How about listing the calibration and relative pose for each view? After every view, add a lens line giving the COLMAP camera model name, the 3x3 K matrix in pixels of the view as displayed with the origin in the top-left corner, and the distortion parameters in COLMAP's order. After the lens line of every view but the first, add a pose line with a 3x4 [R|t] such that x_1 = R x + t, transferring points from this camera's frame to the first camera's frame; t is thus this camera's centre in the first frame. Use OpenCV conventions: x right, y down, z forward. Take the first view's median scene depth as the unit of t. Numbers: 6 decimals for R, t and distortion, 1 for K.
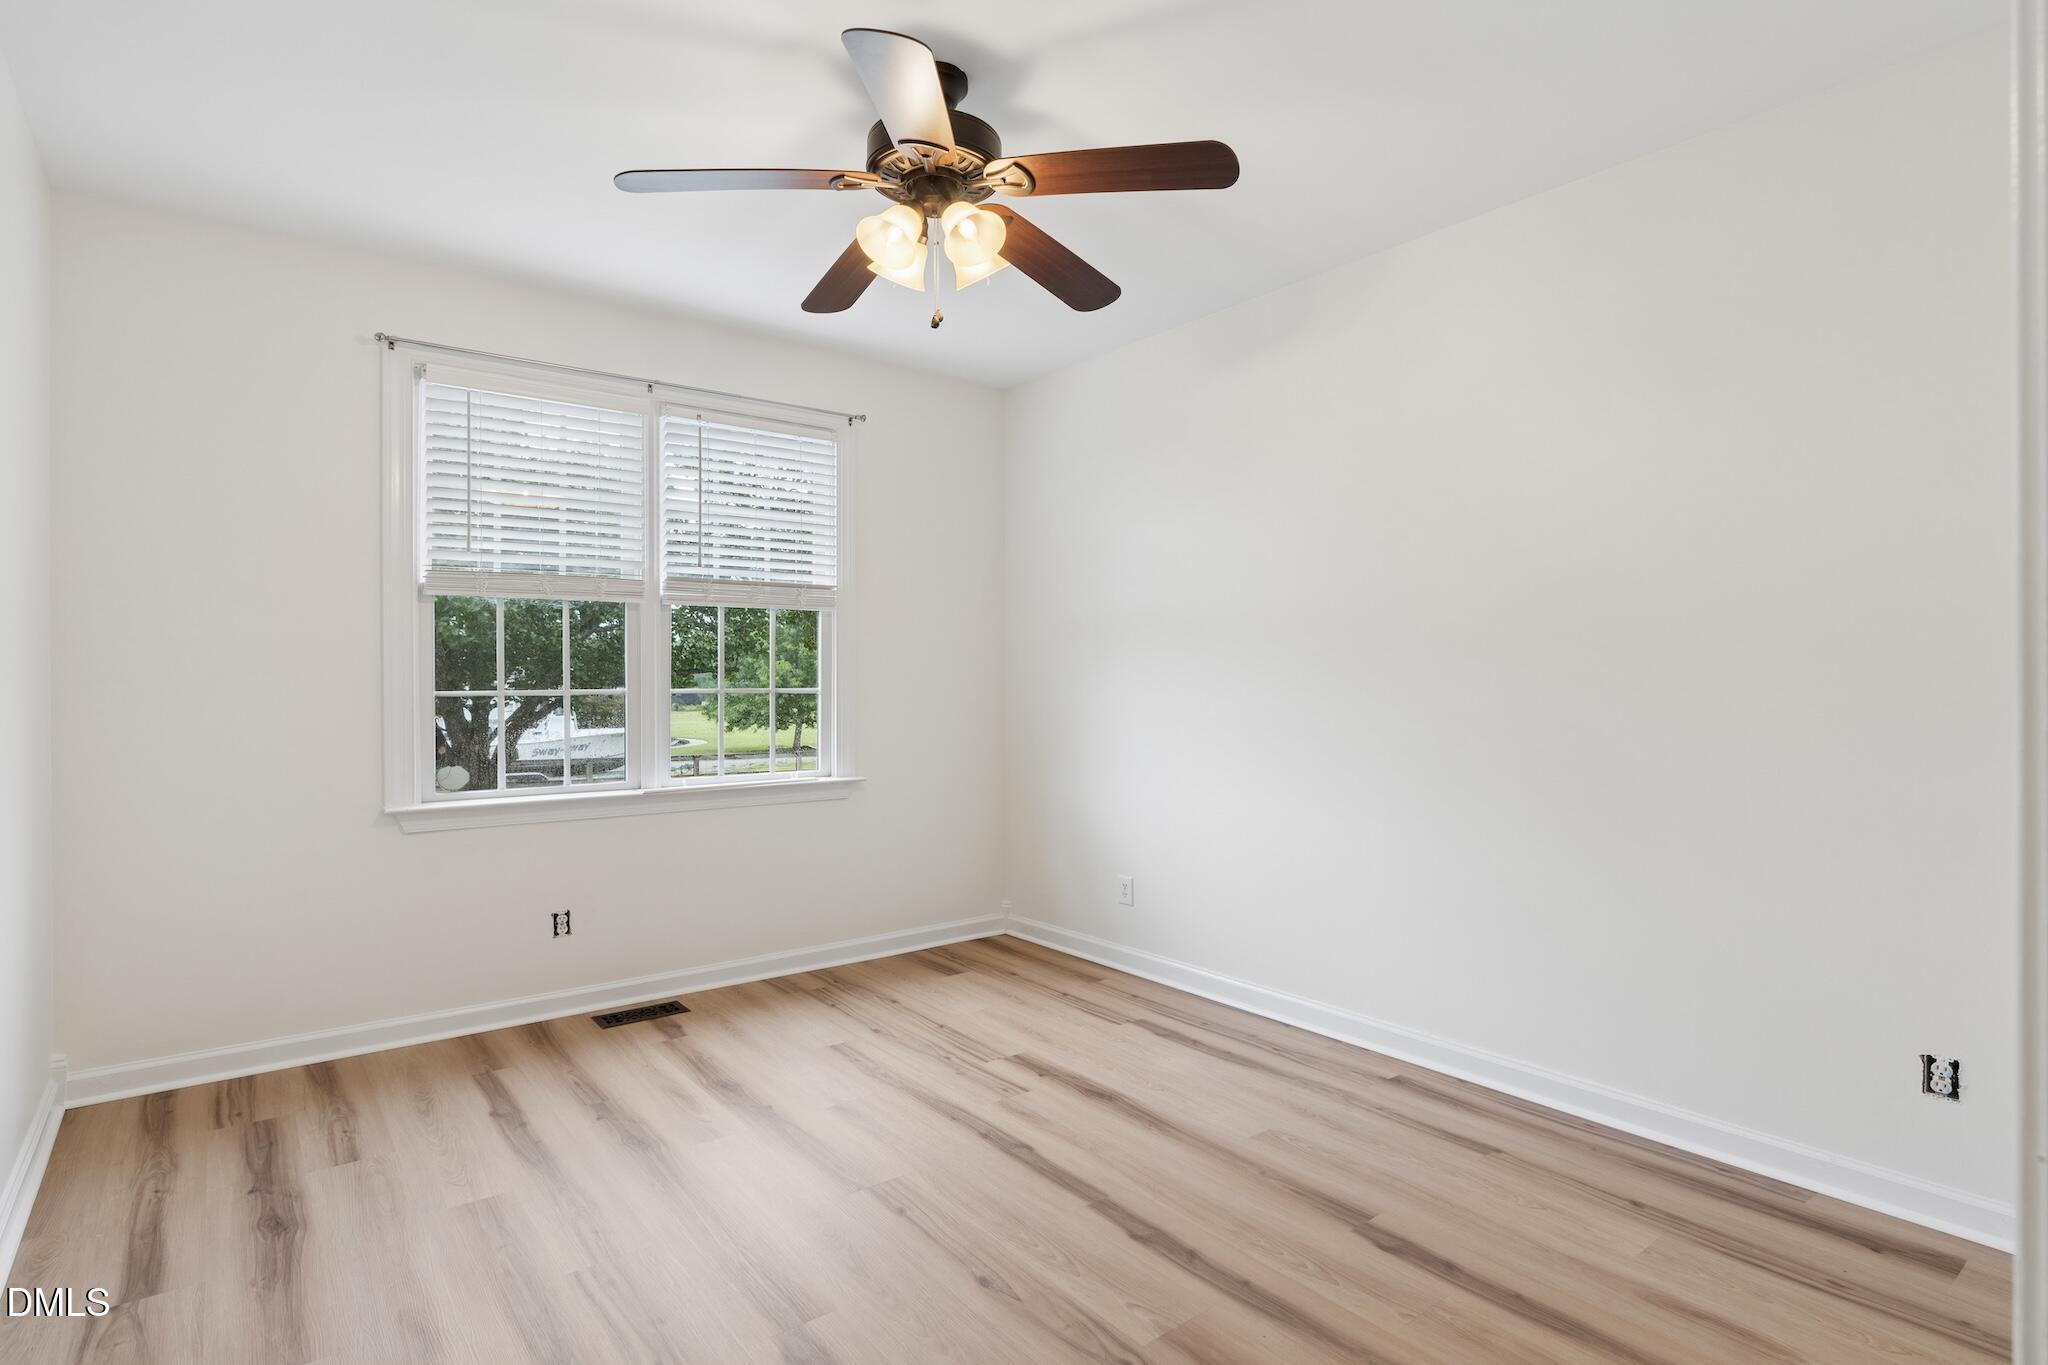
lens RADIAL K [[1030.6, 0, 1021.4], [0, 1030.6, 679.7], [0, 0, 1]] dist [-0.001120, 0.000239]
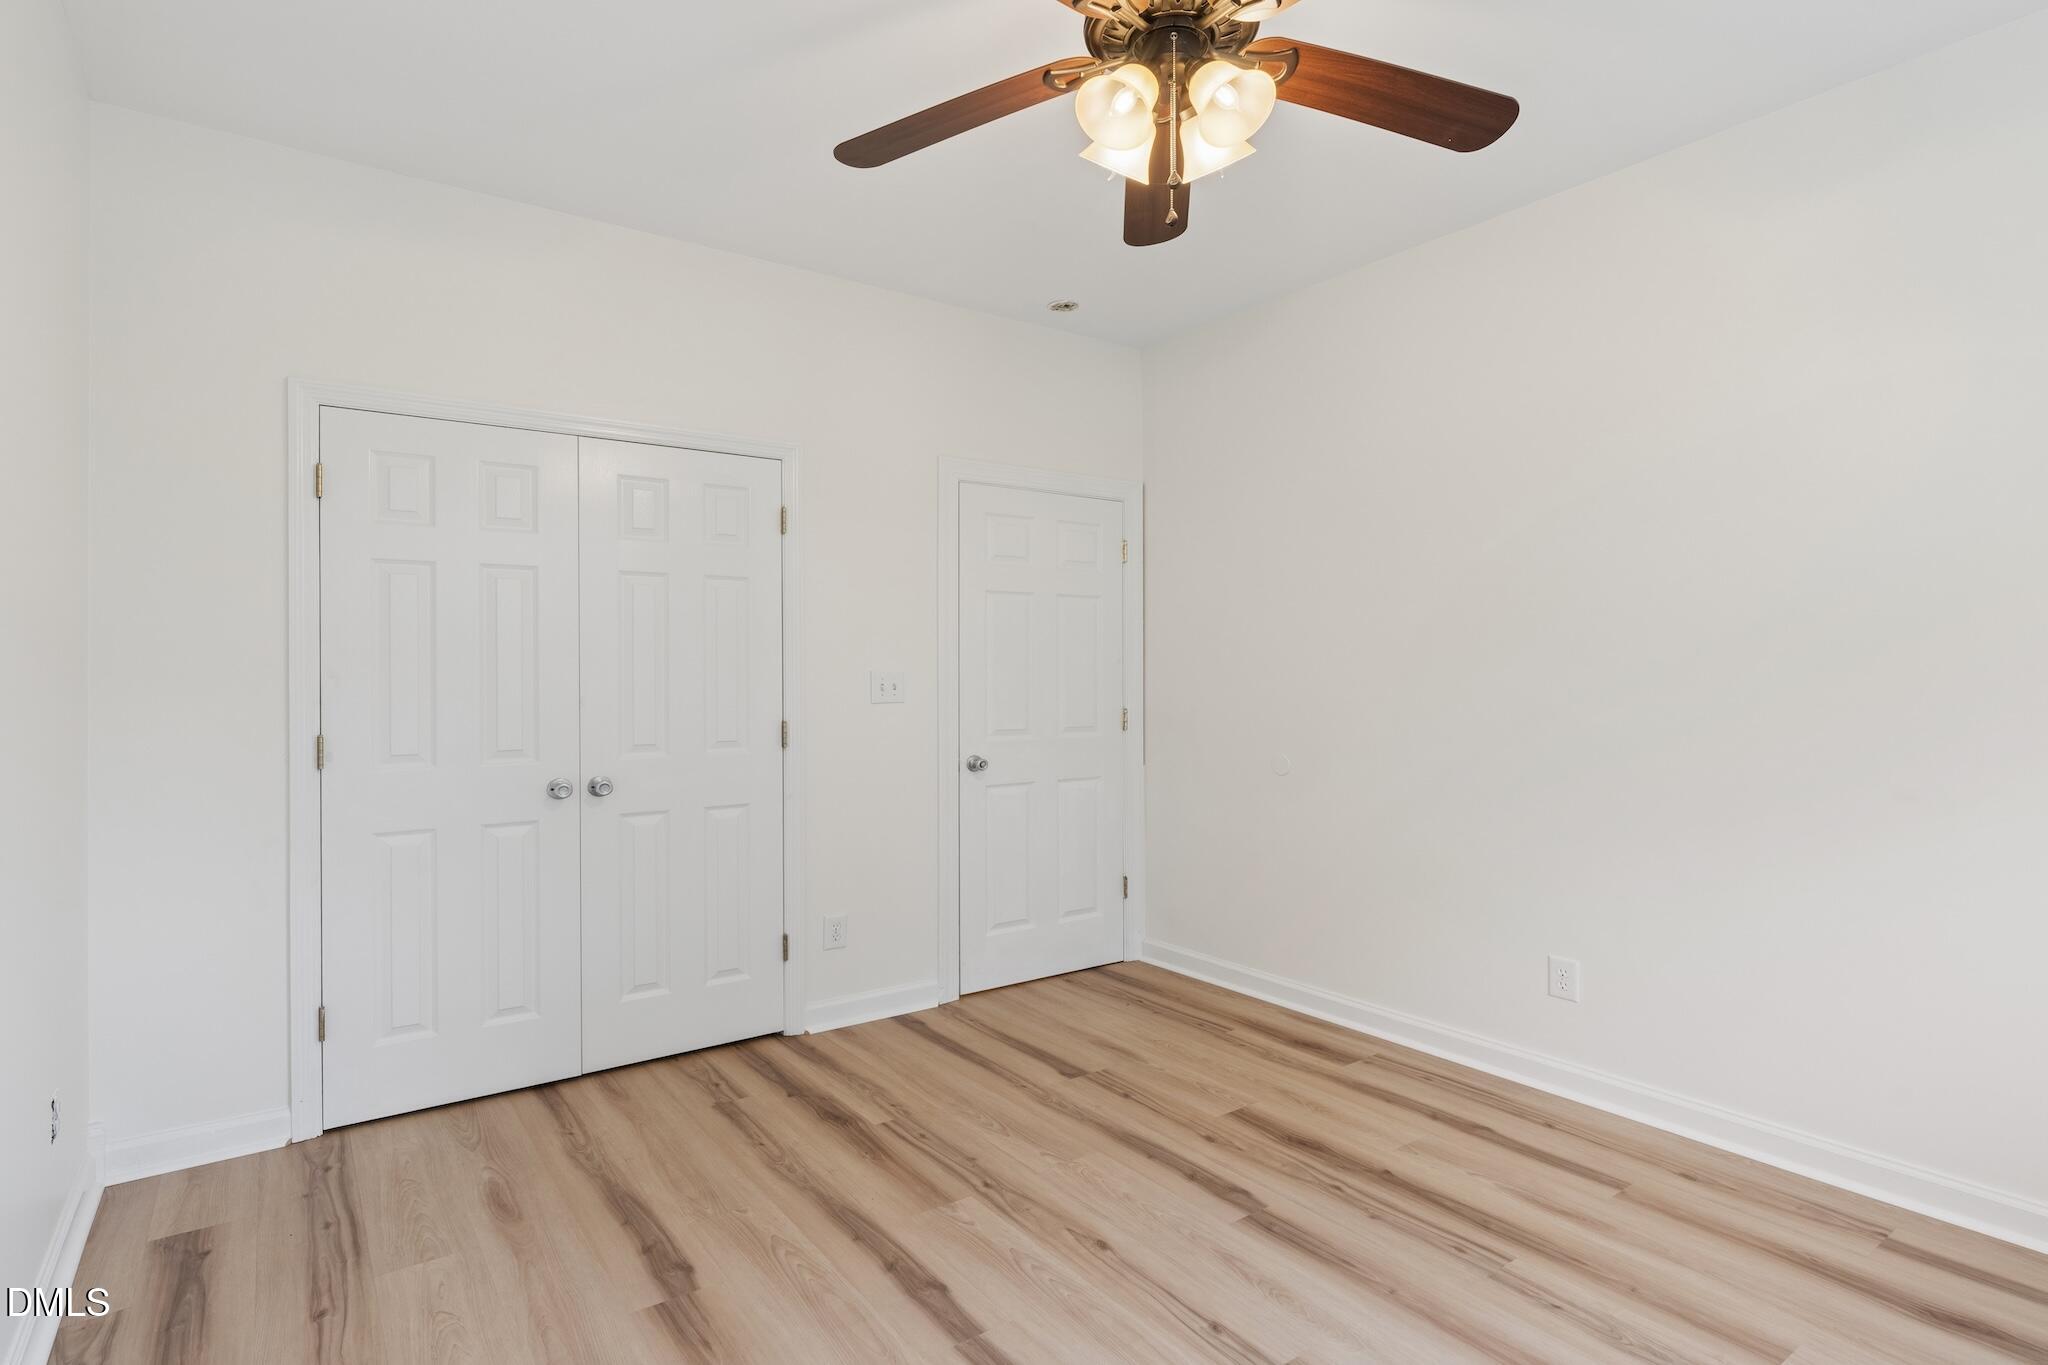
lens RADIAL K [[1030.6, 0, 1021.4], [0, 1030.6, 679.7], [0, 0, 1]] dist [-0.001120, 0.000239]
pose [[-0.999119, 0.004495, 0.041732, -0.000315], [0.004817, 0.999959, 0.007634, -0.002201], [-0.041696, 0.007829, -0.999100, 2.052021]]
